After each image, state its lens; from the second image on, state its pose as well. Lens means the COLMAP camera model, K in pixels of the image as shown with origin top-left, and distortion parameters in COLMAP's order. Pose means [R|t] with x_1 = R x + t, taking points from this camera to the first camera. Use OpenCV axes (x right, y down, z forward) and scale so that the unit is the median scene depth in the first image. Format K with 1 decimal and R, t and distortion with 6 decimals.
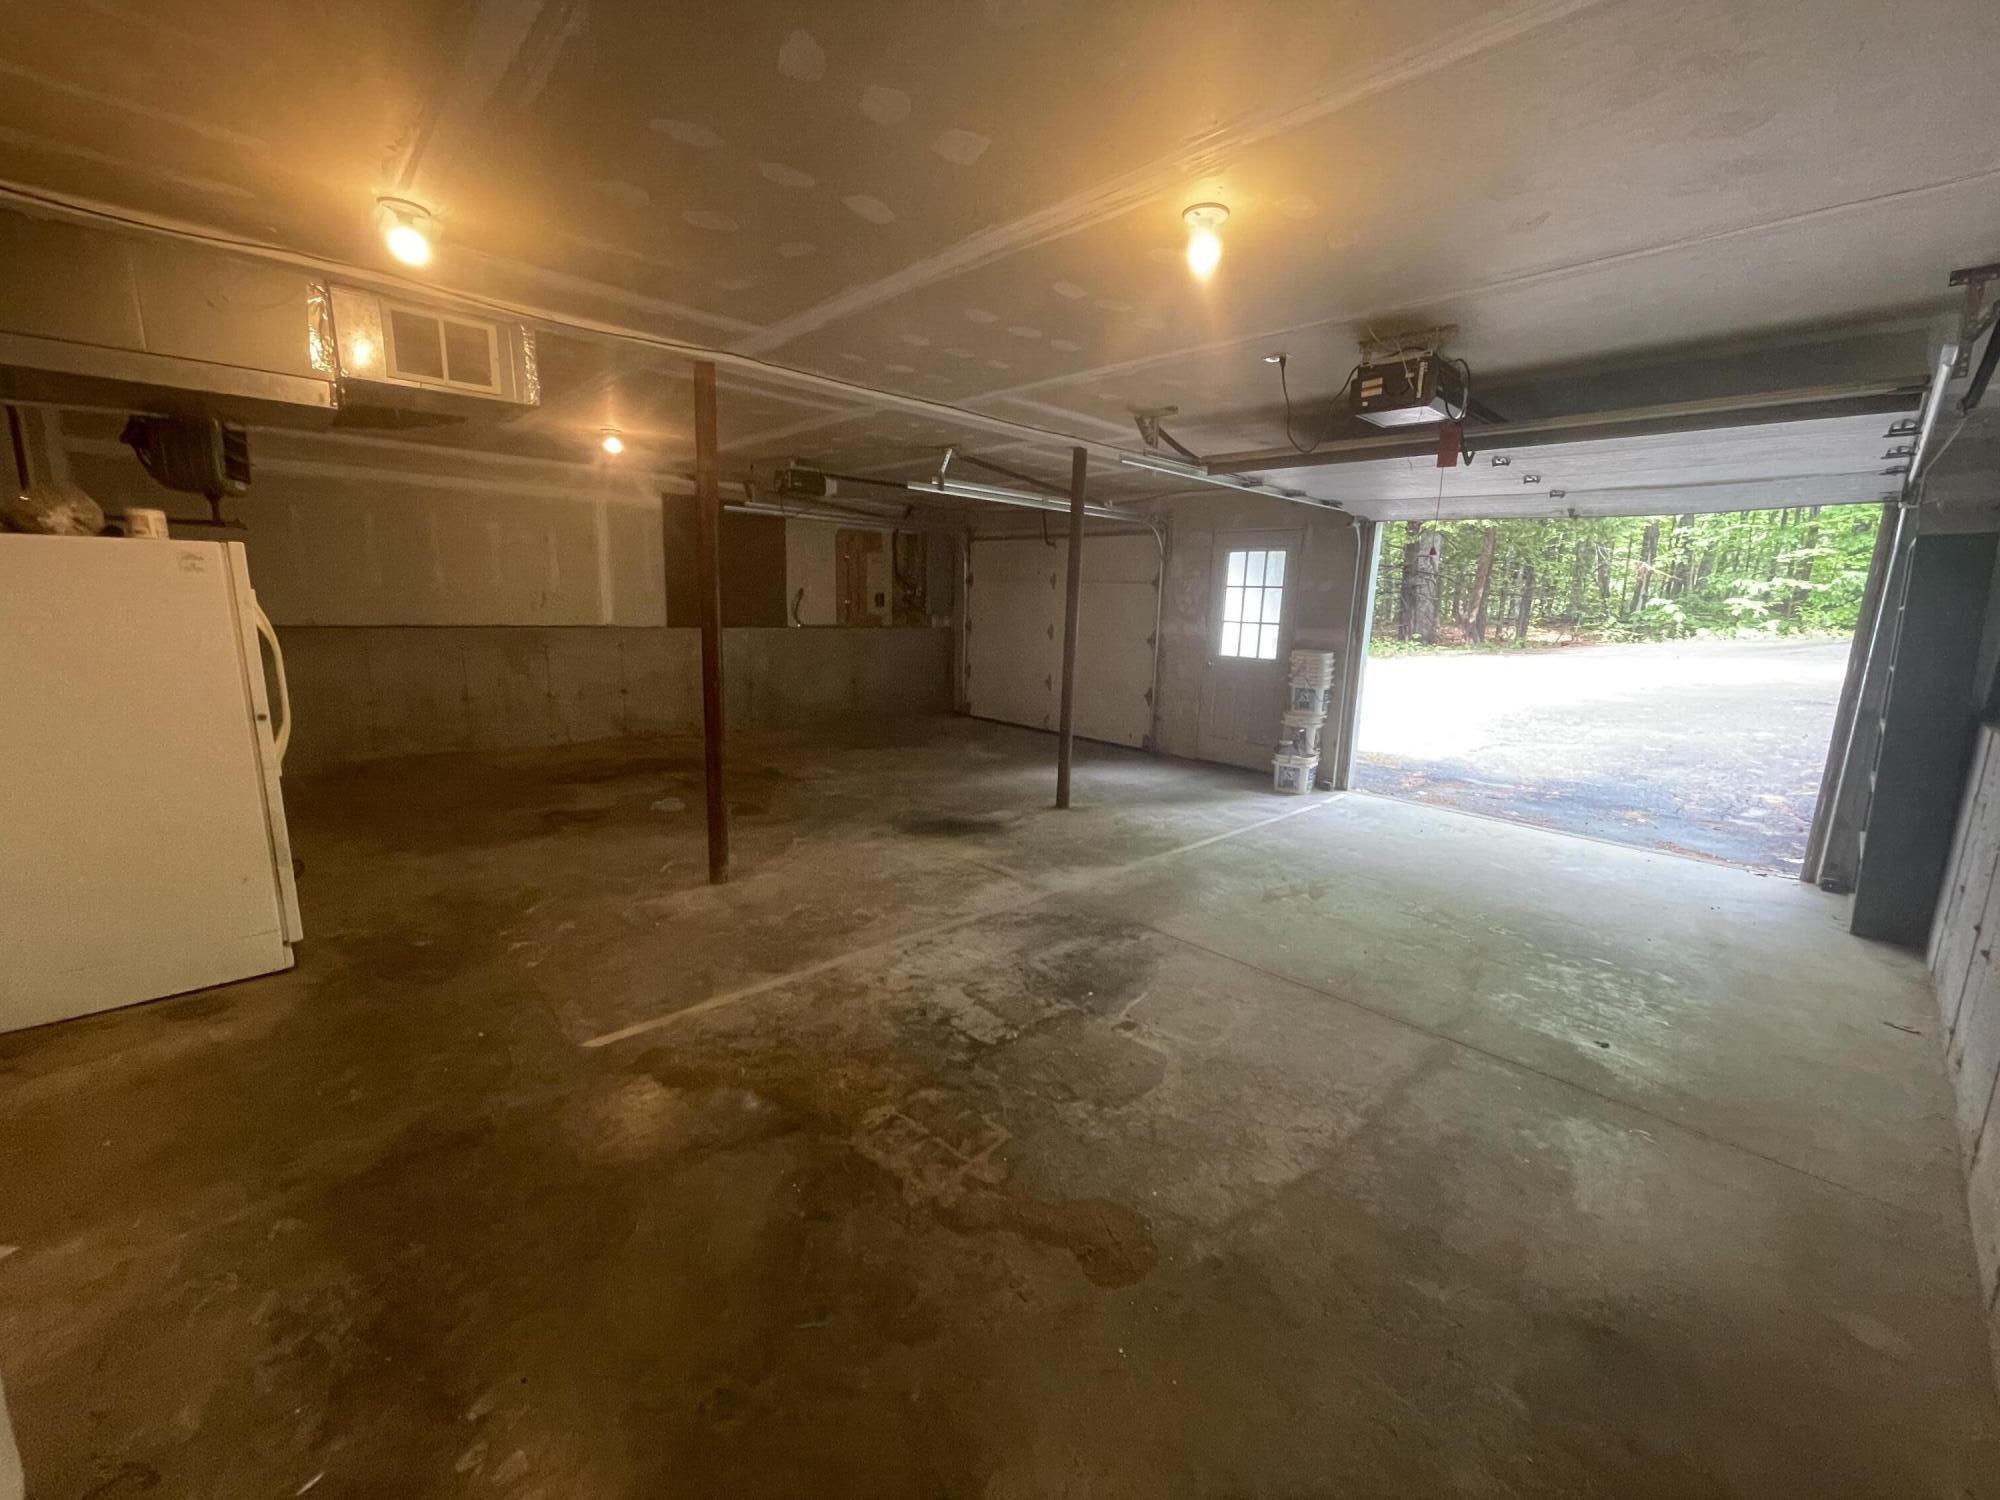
lens RADIAL K [[804.5, 0, 1009.9], [0, 804.5, 750.6], [0, 0, 1]] dist [-0.004866, -0.001112]
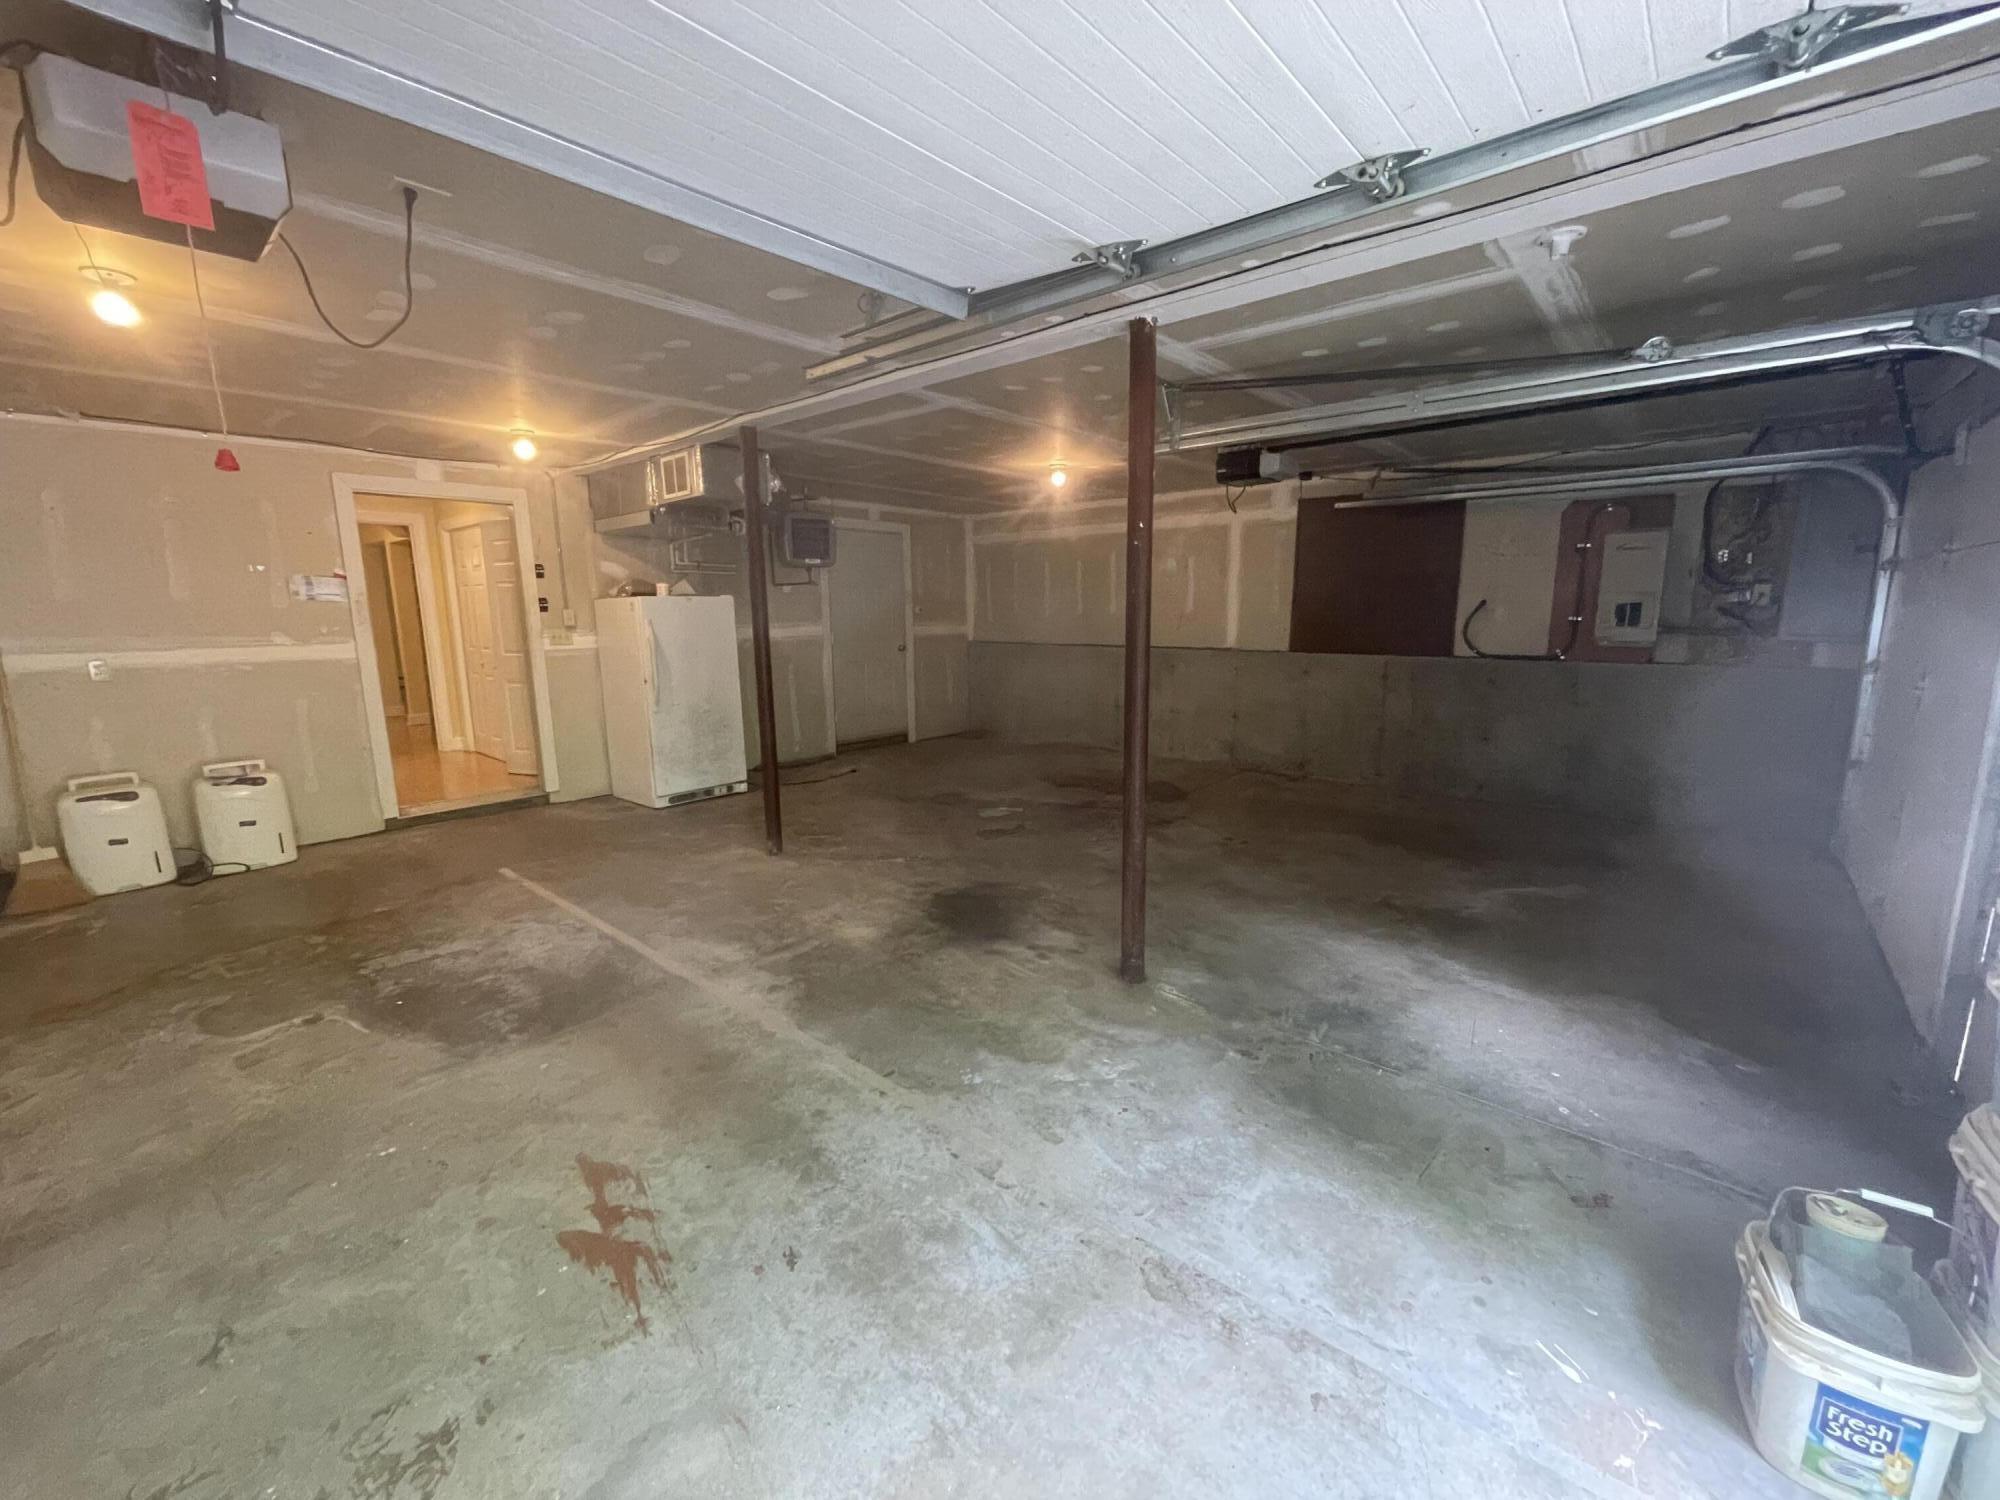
lens RADIAL K [[804.5, 0, 1009.3], [0, 804.5, 747.0], [0, 0, 1]] dist [-0.004866, -0.001112]
pose [[0.102985, 0.139168, -0.984899, 0.779244], [-0.174082, 0.977404, 0.119906, -0.185156], [0.979331, 0.159105, 0.124884, 1.086737]]
